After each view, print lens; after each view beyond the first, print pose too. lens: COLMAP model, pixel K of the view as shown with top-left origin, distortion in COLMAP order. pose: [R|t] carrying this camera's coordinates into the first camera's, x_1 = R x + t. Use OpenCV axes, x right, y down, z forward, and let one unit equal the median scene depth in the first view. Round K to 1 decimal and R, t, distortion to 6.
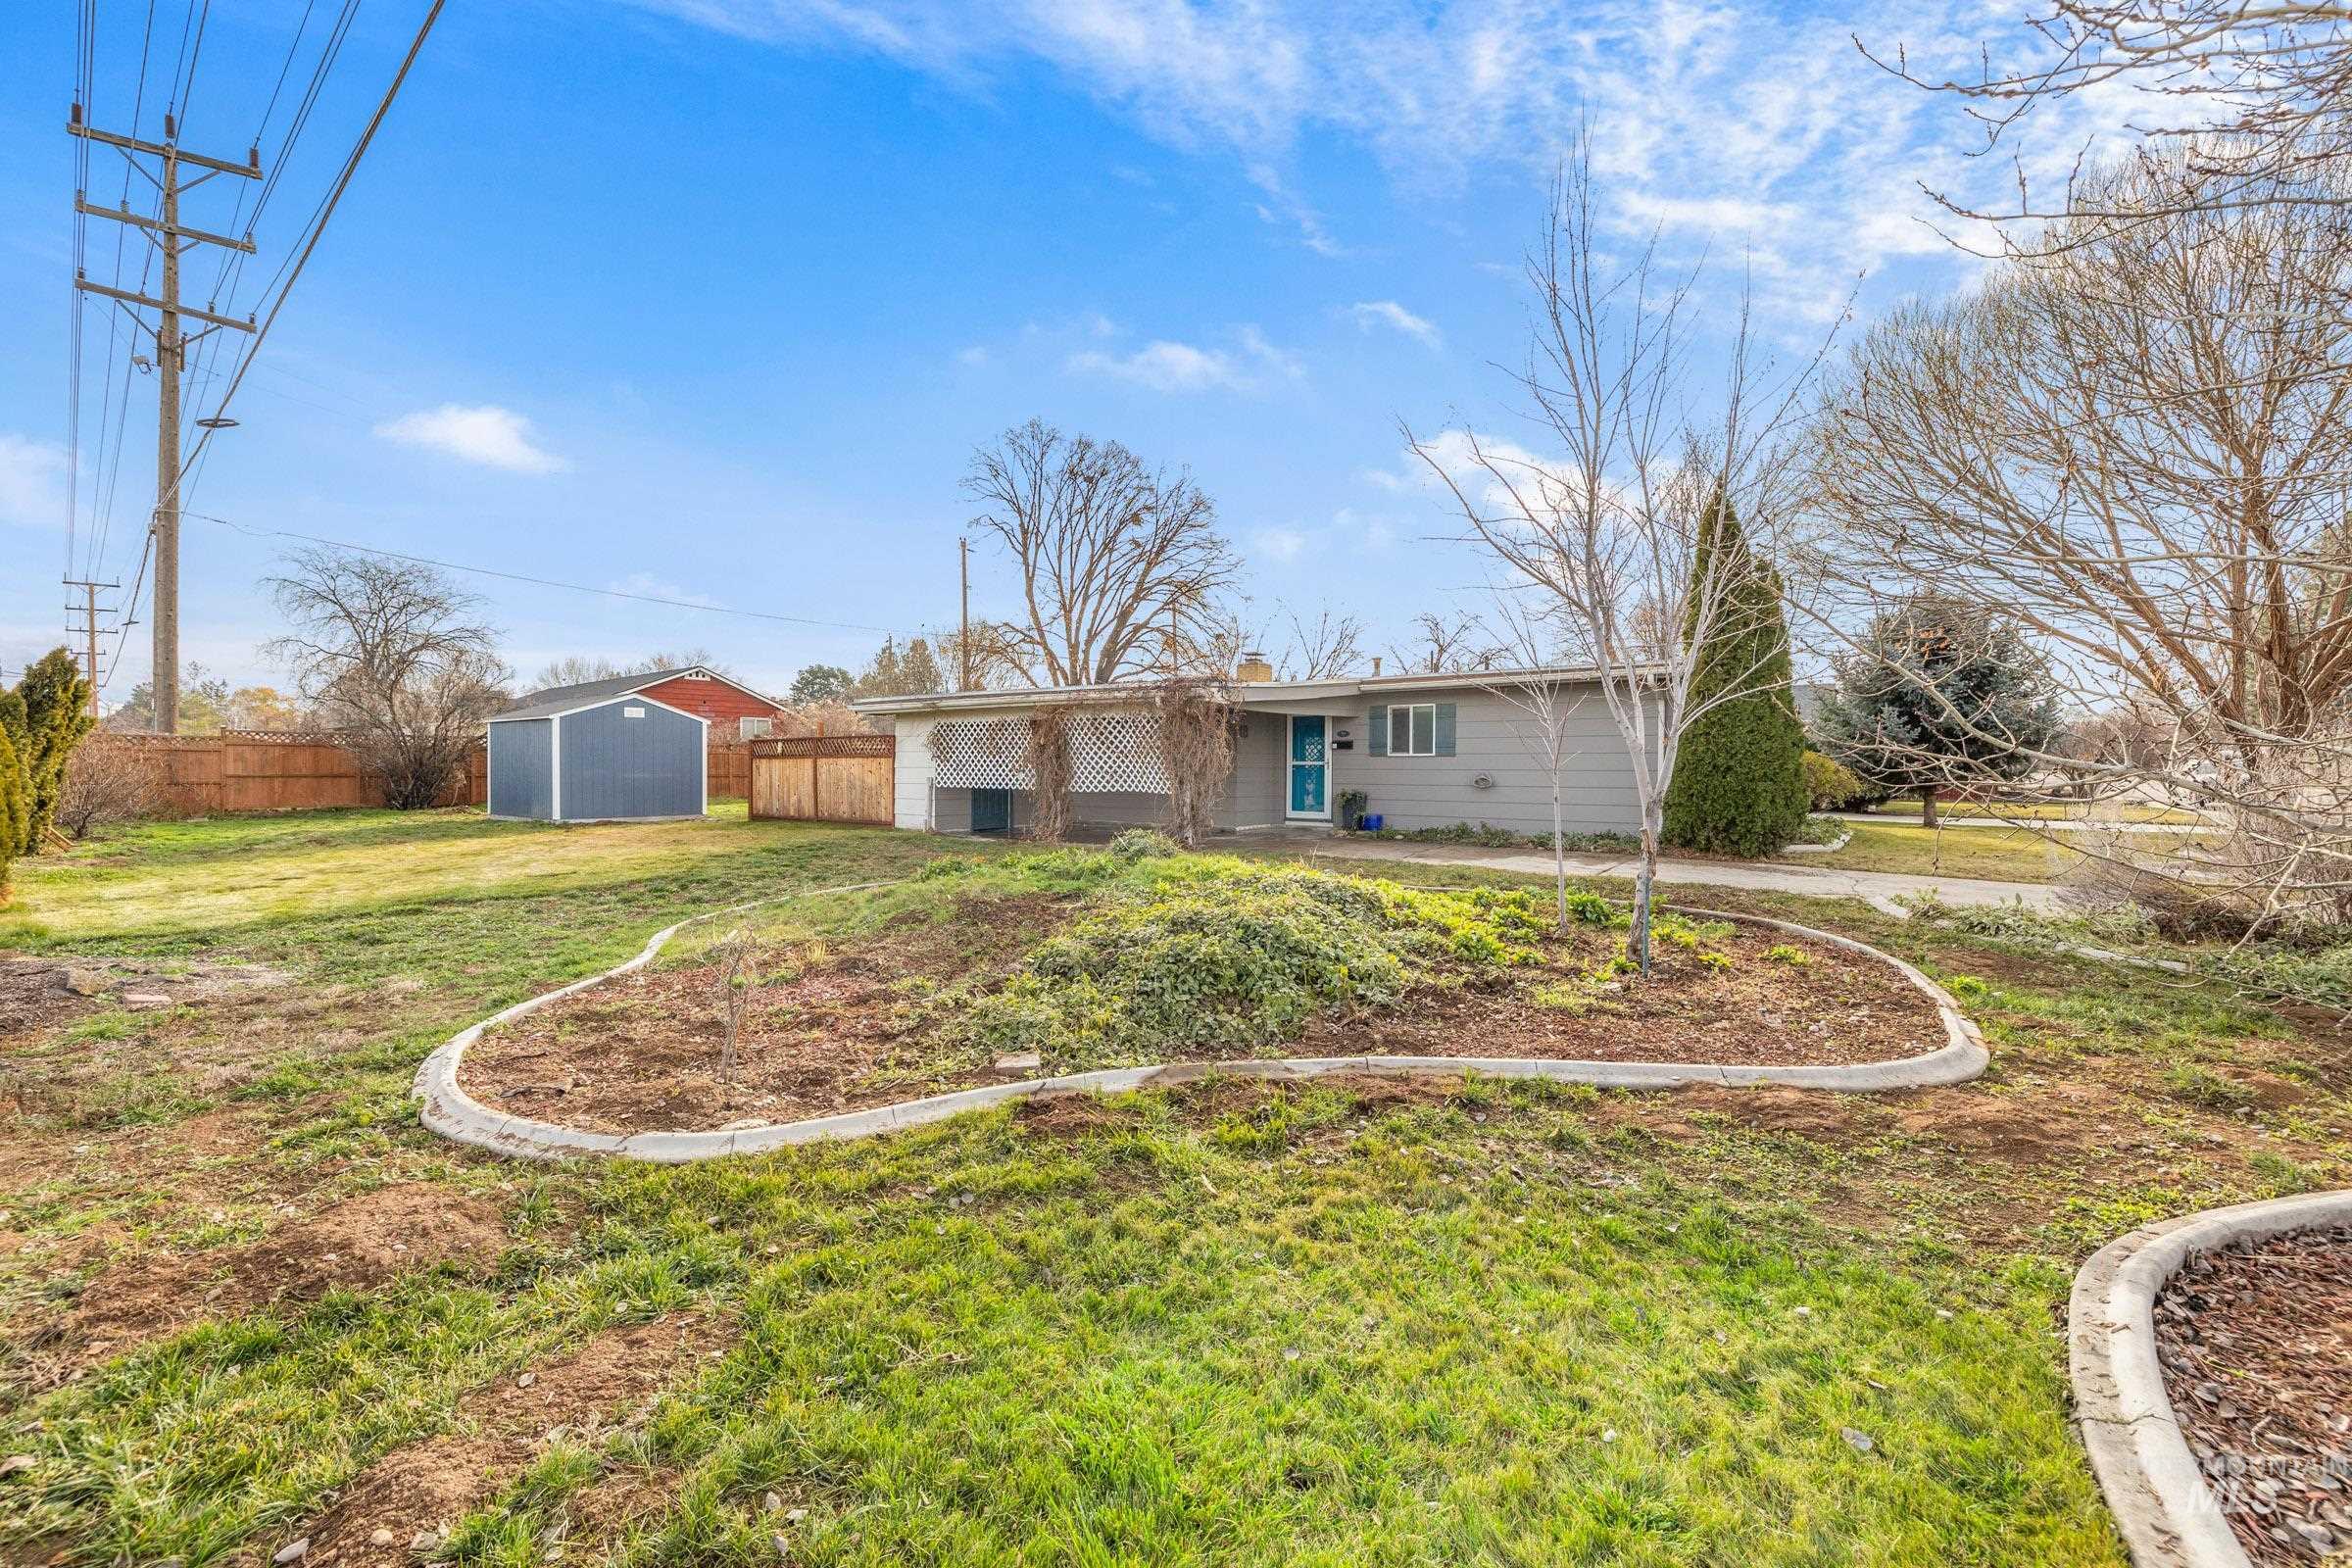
lens RADIAL K [[986.8, 0, 1183.8], [0, 986.8, 764.3], [0, 0, 1]] dist [-0.001482, 0.000096]
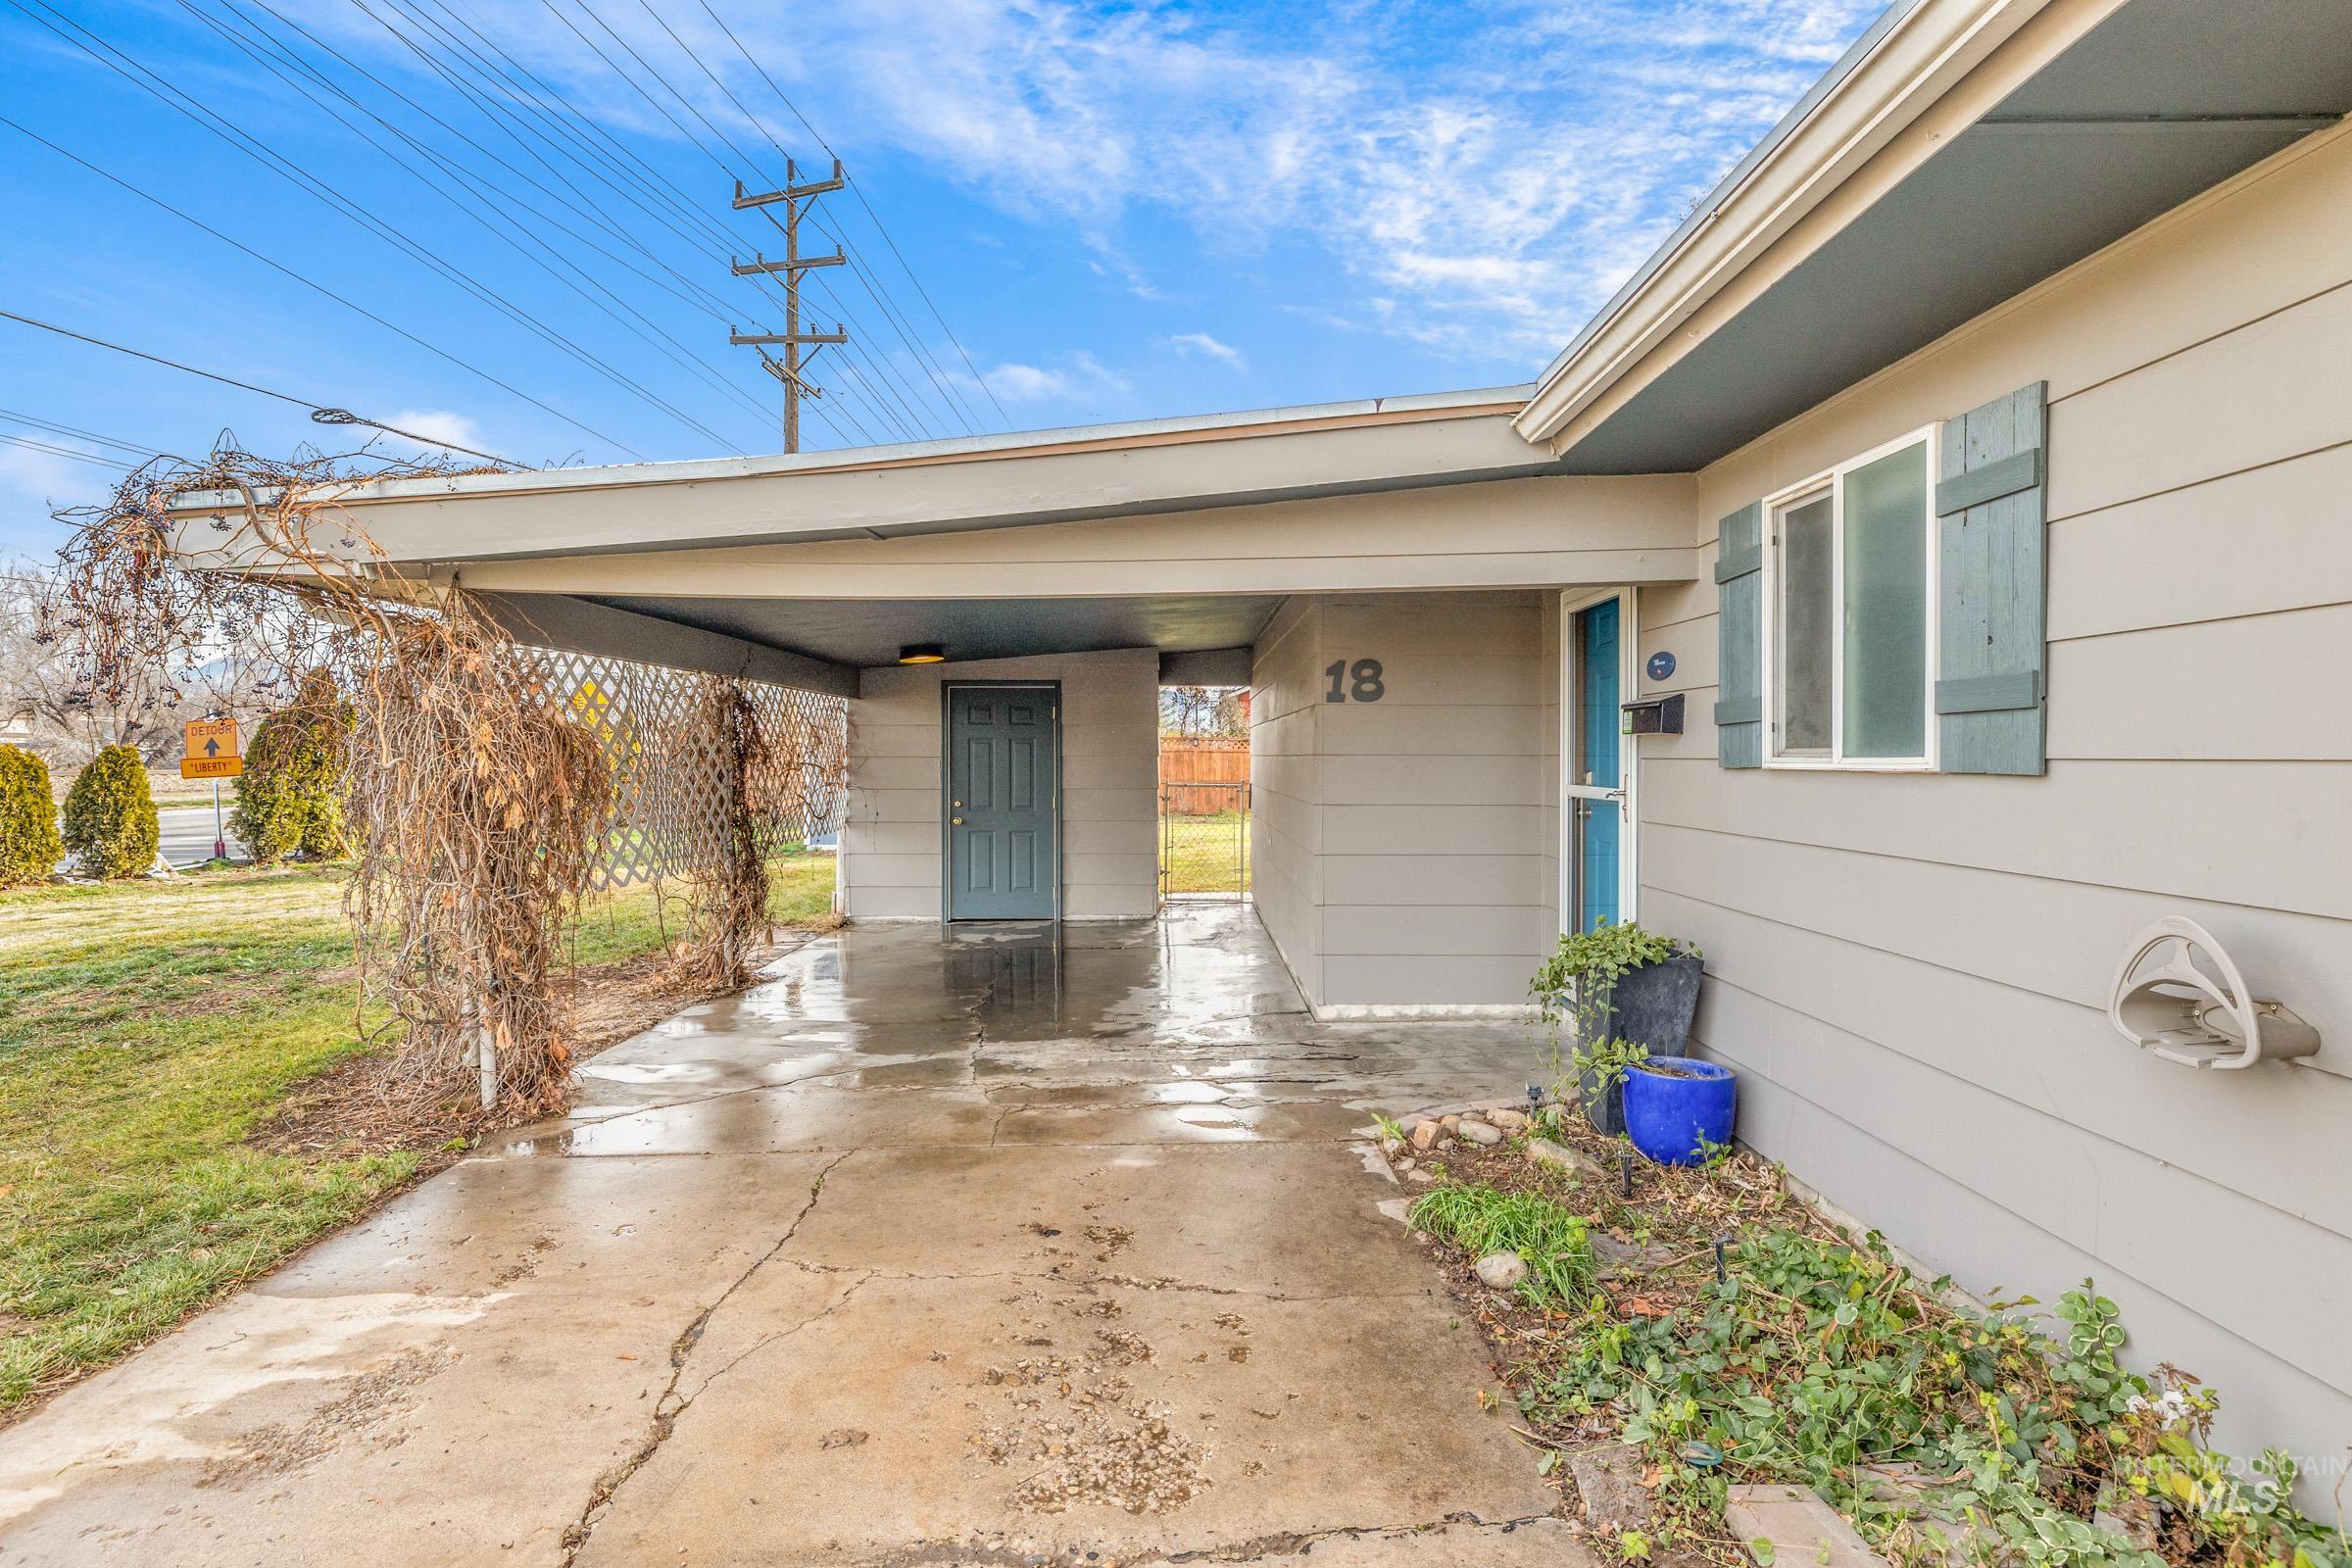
lens RADIAL K [[1169.8, 0, 1170.0], [0, 1169.8, 760.2], [0, 0, 1]] dist [-0.002583, -0.000378]
pose [[0.604431, -0.001812, -0.796655, 0.269339], [0.004934, 0.999987, 0.001469, -0.009414], [0.796642, -0.004818, 0.604432, 0.664373]]
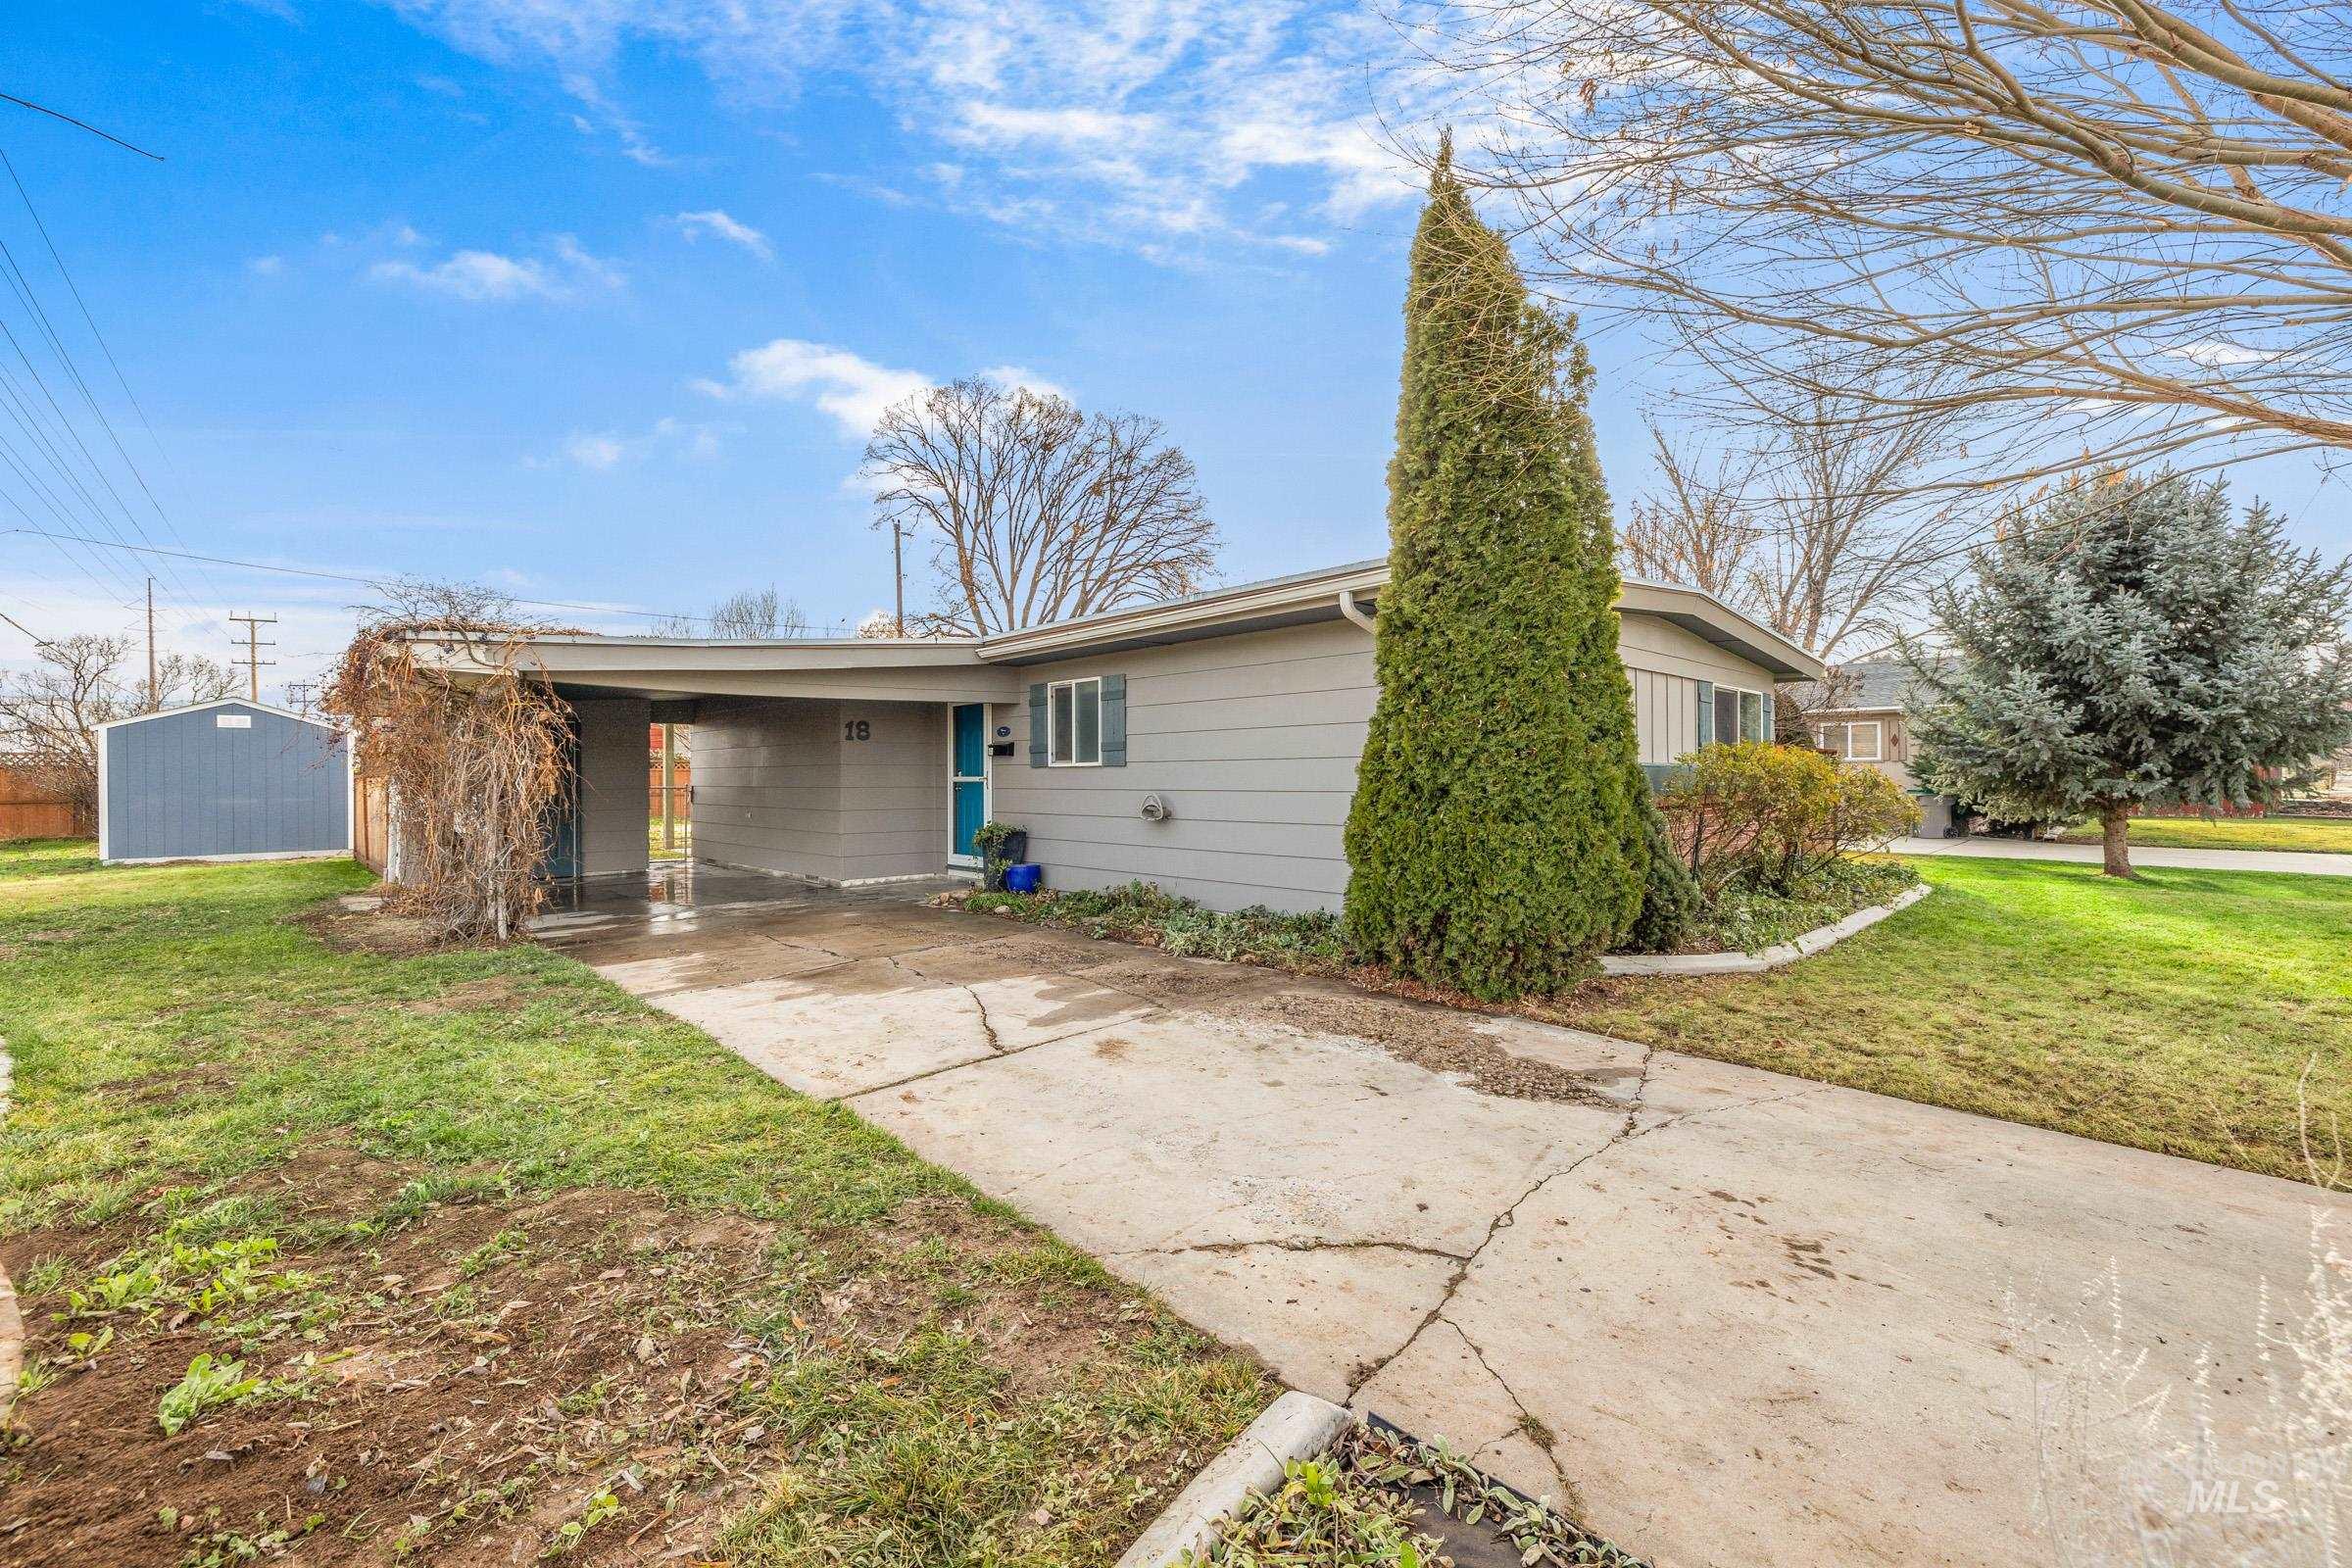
lens RADIAL K [[986.8, 0, 1178.7], [0, 986.8, 778.9], [0, 0, 1]] dist [-0.001482, 0.000096]
pose [[0.987561, -0.009405, -0.156958, 0.324055], [0.010100, 0.999942, 0.003630, -0.002110], [0.156915, -0.005170, 0.987599, 0.358953]]
